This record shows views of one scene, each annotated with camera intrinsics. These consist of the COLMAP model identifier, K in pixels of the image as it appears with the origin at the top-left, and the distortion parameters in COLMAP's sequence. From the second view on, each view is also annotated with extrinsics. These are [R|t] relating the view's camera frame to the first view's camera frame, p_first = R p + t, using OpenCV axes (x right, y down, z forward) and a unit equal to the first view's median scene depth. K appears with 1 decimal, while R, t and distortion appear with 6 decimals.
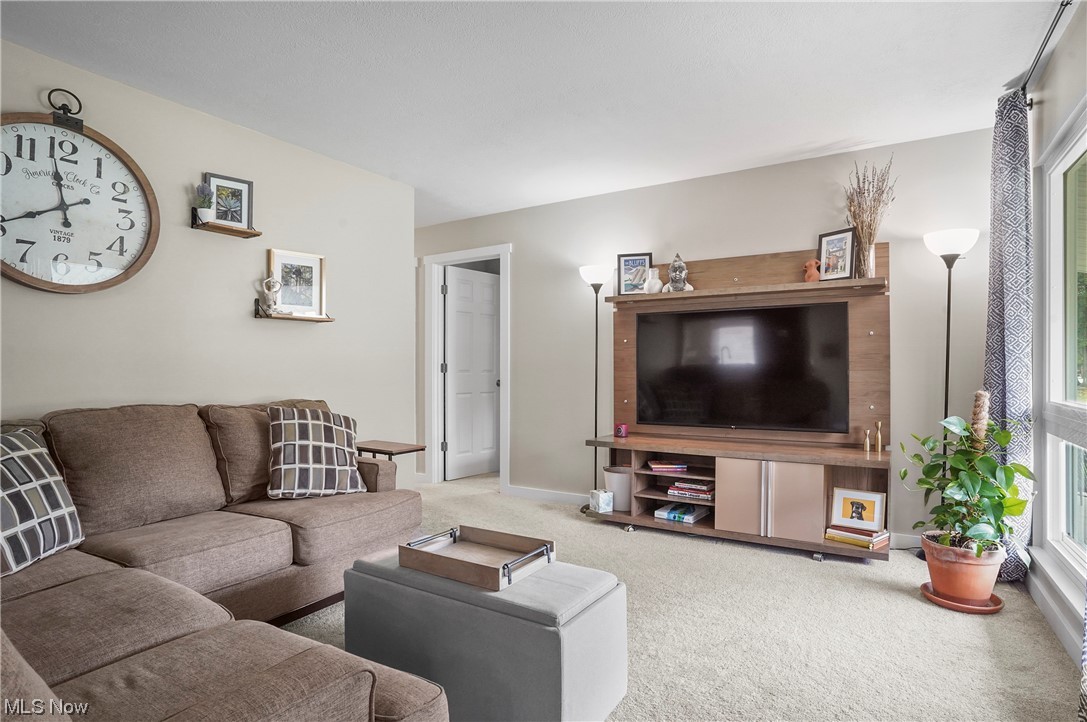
lens RADIAL K [[587.2, 0, 551.3], [0, 587.2, 361.8], [0, 0, 1]] dist [-0.064784, 0.029406]
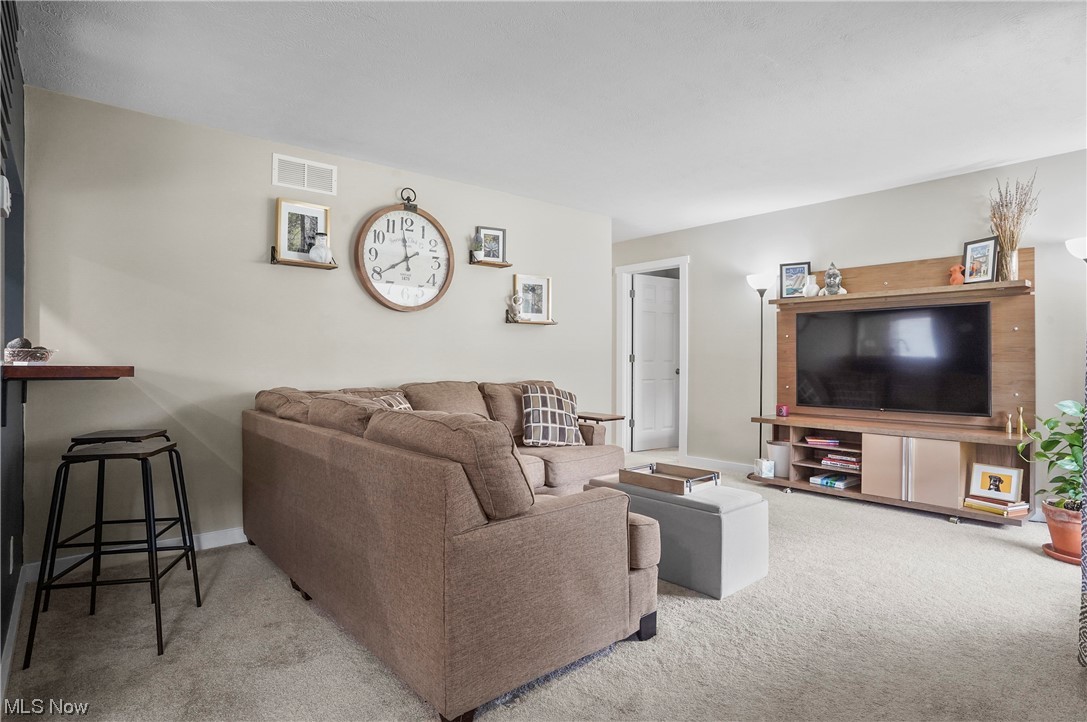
lens RADIAL K [[587.2, 0, 538.2], [0, 587.2, 356.4], [0, 0, 1]] dist [-0.064784, 0.029406]
pose [[0.950451, 0.002312, -0.310867, 0.015412], [-0.000008, 0.999973, 0.007411, -0.004181], [0.310875, -0.007041, 0.950425, -0.352230]]
